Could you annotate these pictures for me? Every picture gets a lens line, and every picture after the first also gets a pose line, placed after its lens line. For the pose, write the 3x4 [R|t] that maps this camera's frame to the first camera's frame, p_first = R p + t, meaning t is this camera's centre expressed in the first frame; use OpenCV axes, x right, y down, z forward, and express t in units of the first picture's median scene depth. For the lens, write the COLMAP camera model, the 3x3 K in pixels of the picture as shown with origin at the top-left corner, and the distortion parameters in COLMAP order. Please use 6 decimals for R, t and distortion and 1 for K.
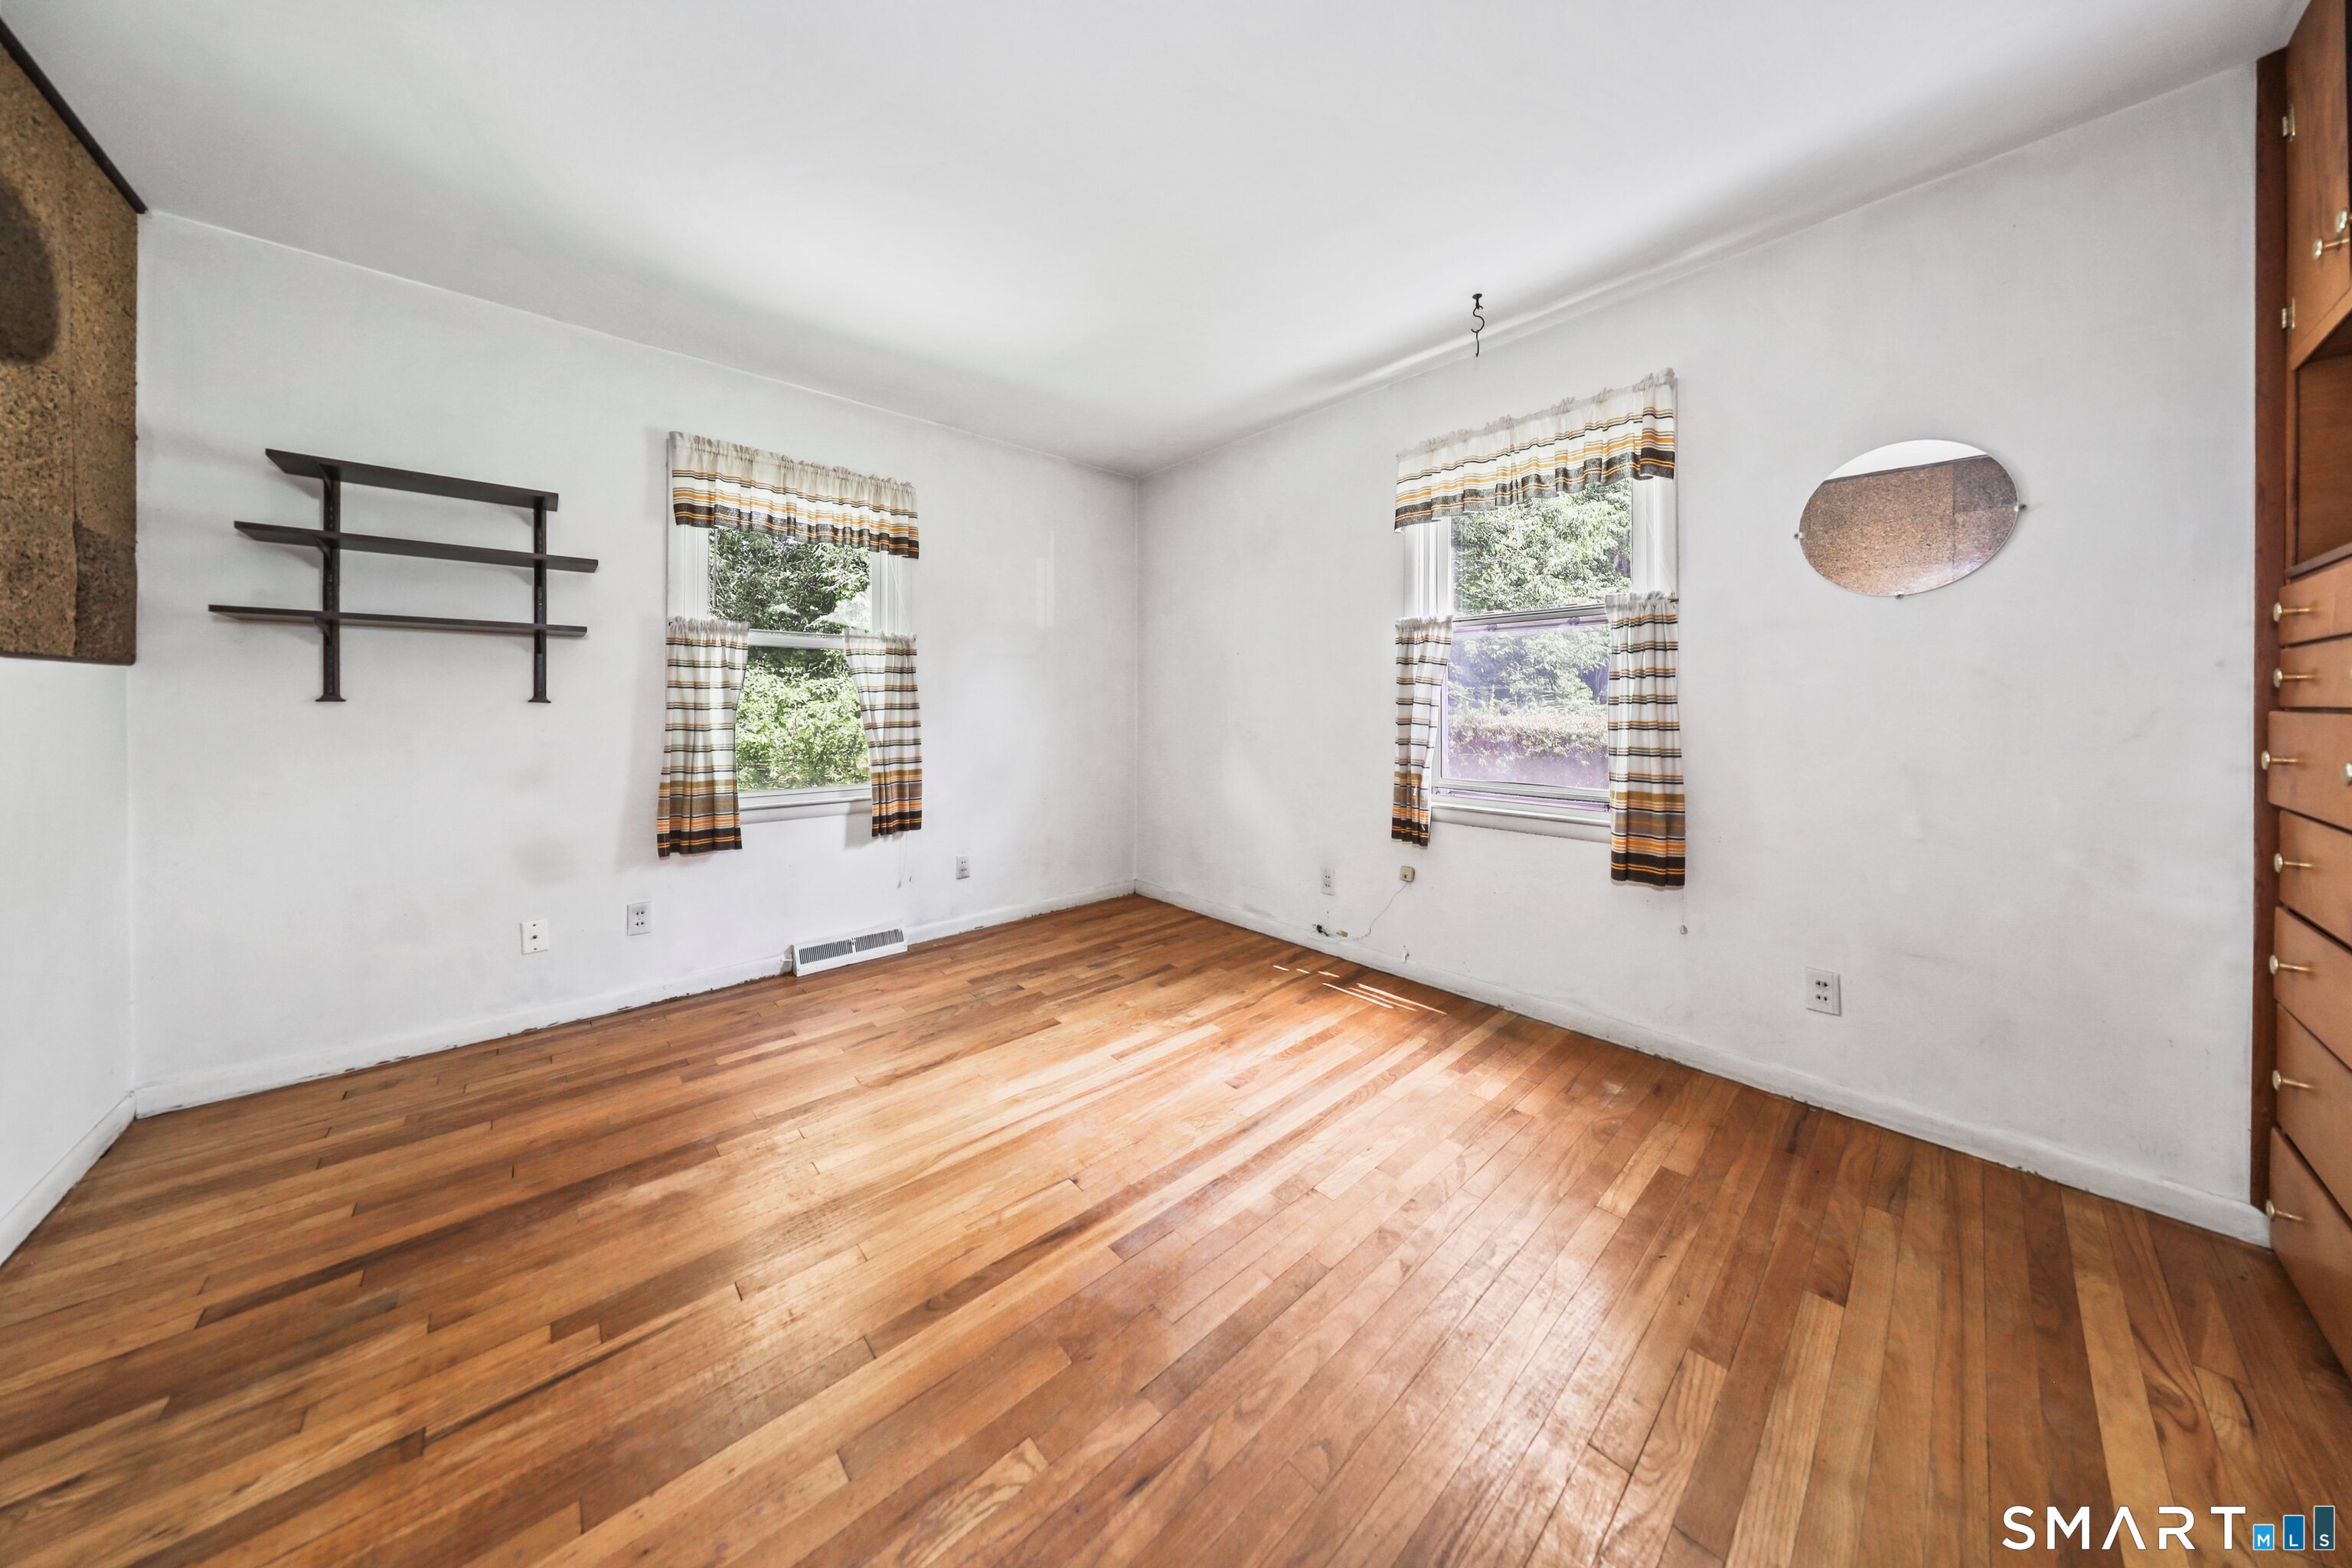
lens RADIAL K [[710.0, 0, 1182.4], [0, 710.0, 714.4], [0, 0, 1]] dist [0.000565, 0.000017]
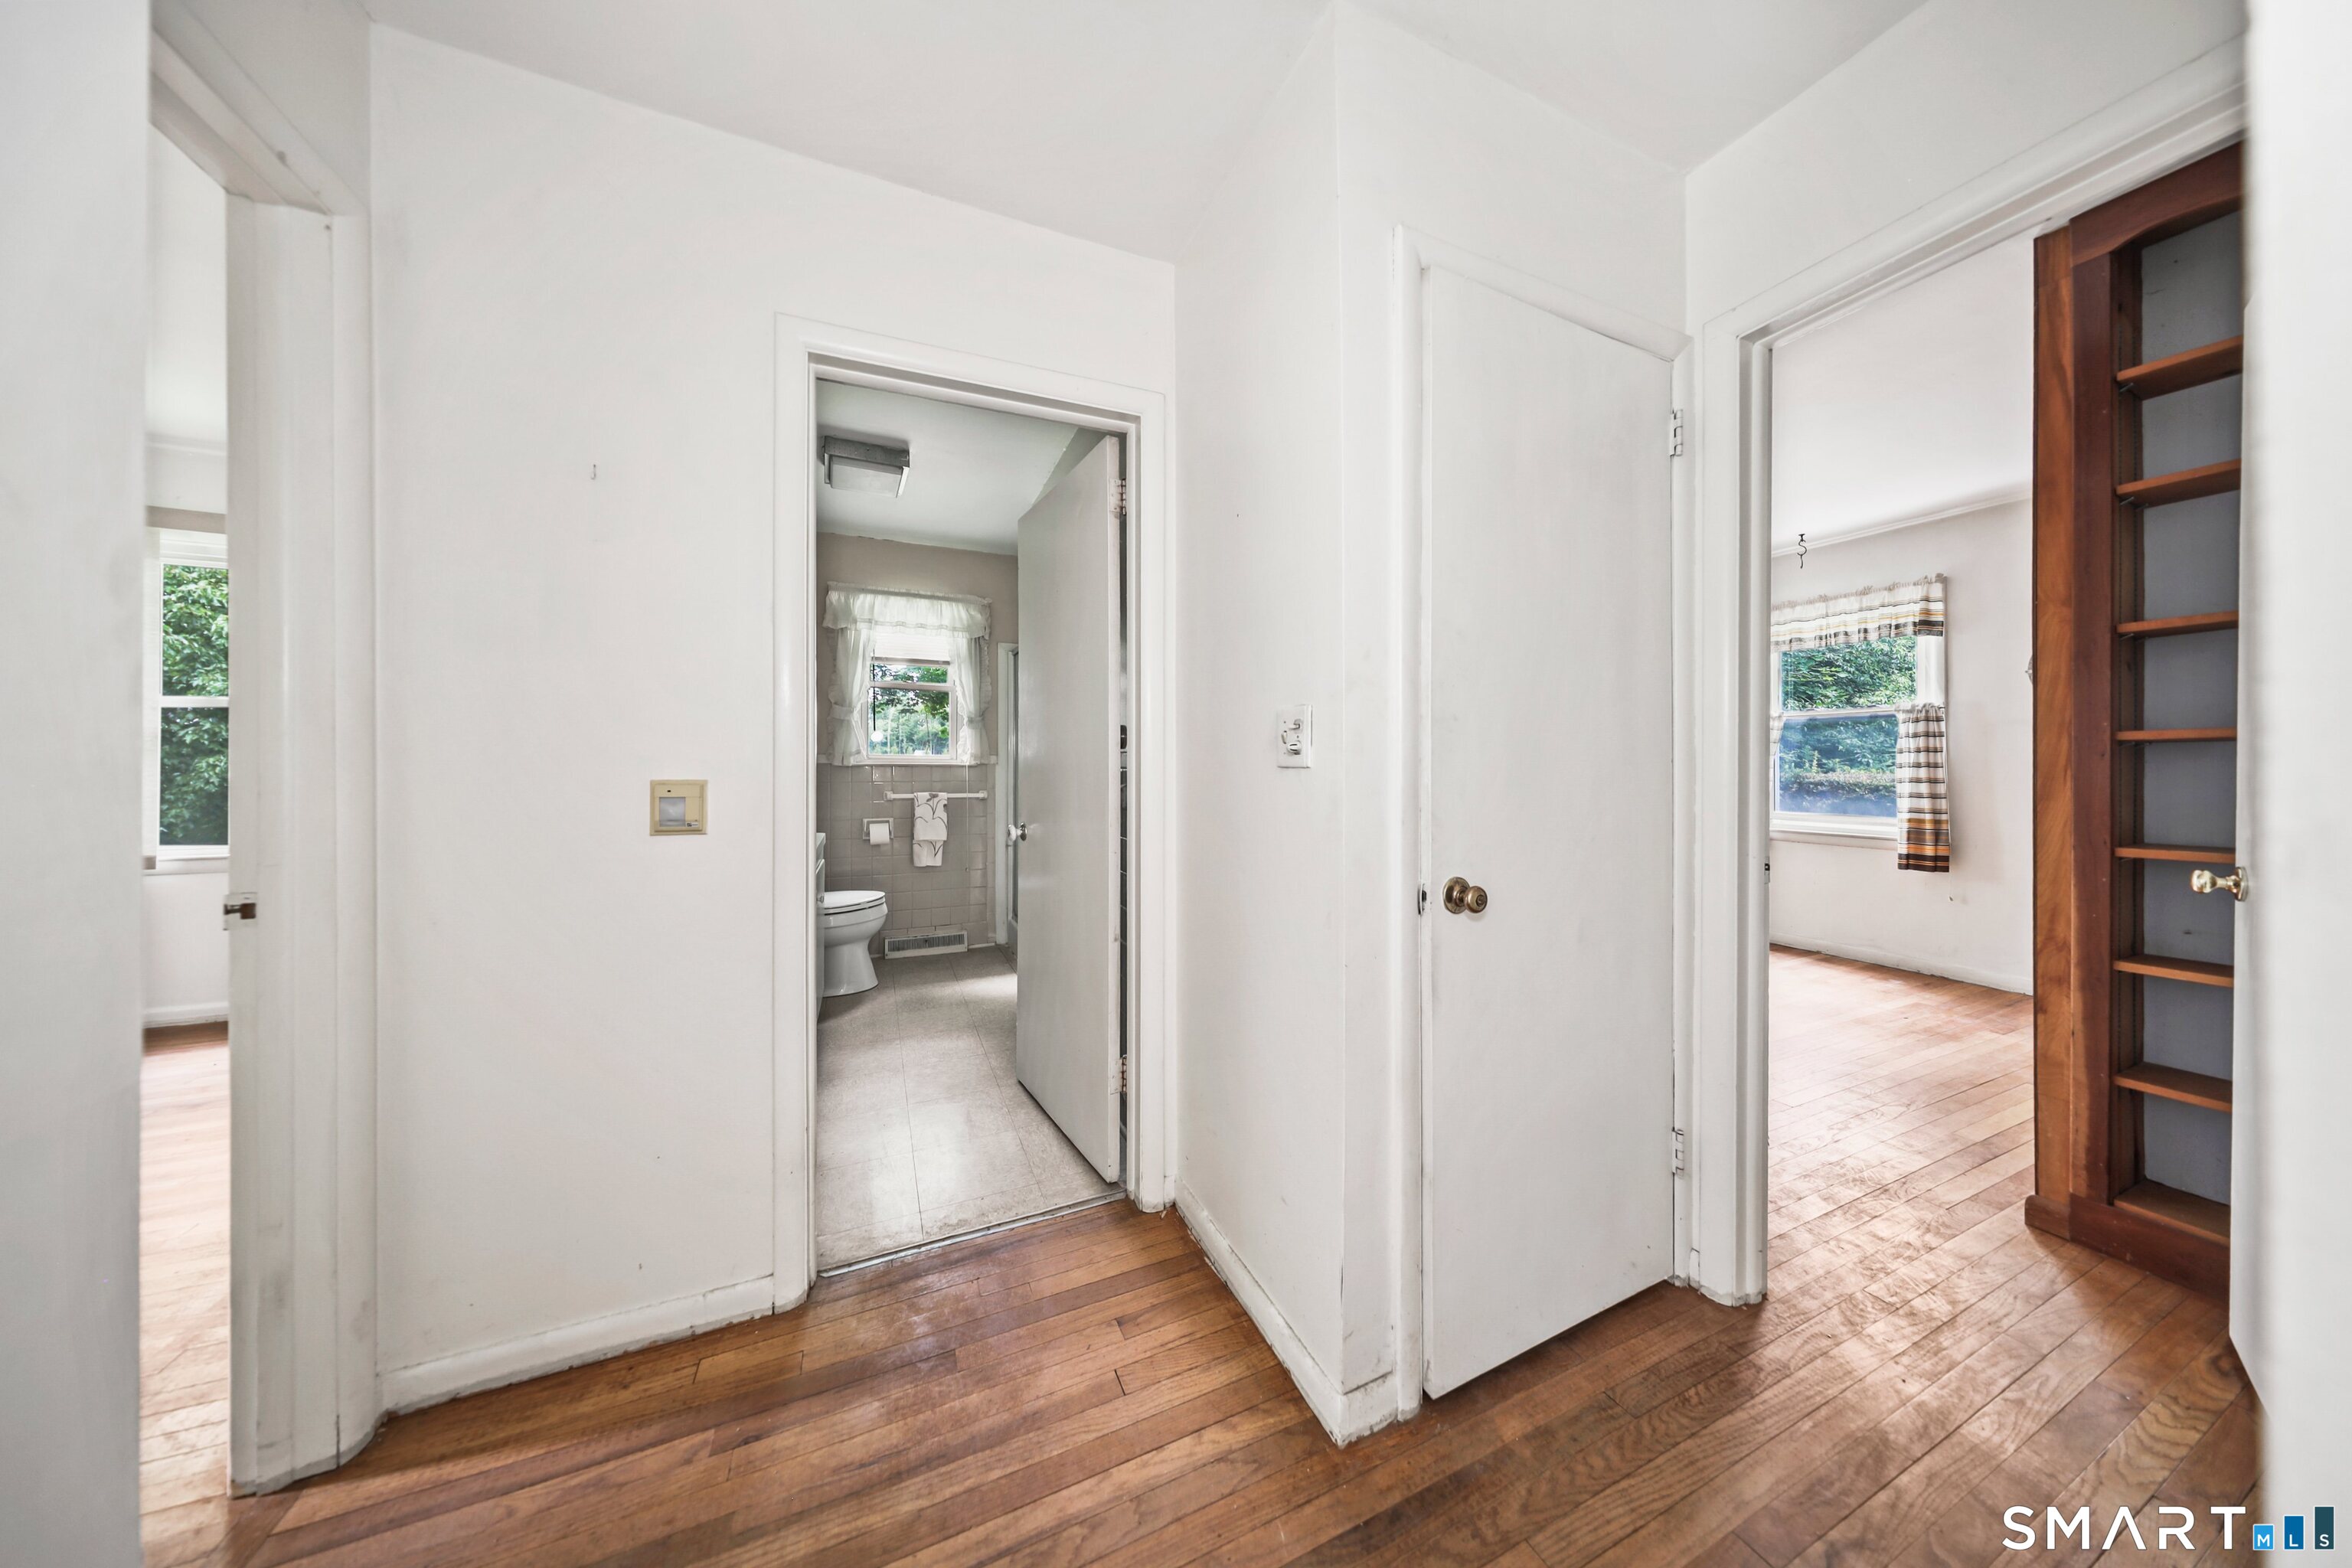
lens RADIAL K [[710.0, 0, 1172.5], [0, 710.0, 763.8], [0, 0, 1]] dist [0.000565, 0.000017]
pose [[0.945782, 0.000614, -0.324802, -0.500150], [-0.002593, 0.999981, -0.005659, -0.009298], [0.324793, 0.006194, 0.945765, -1.200516]]
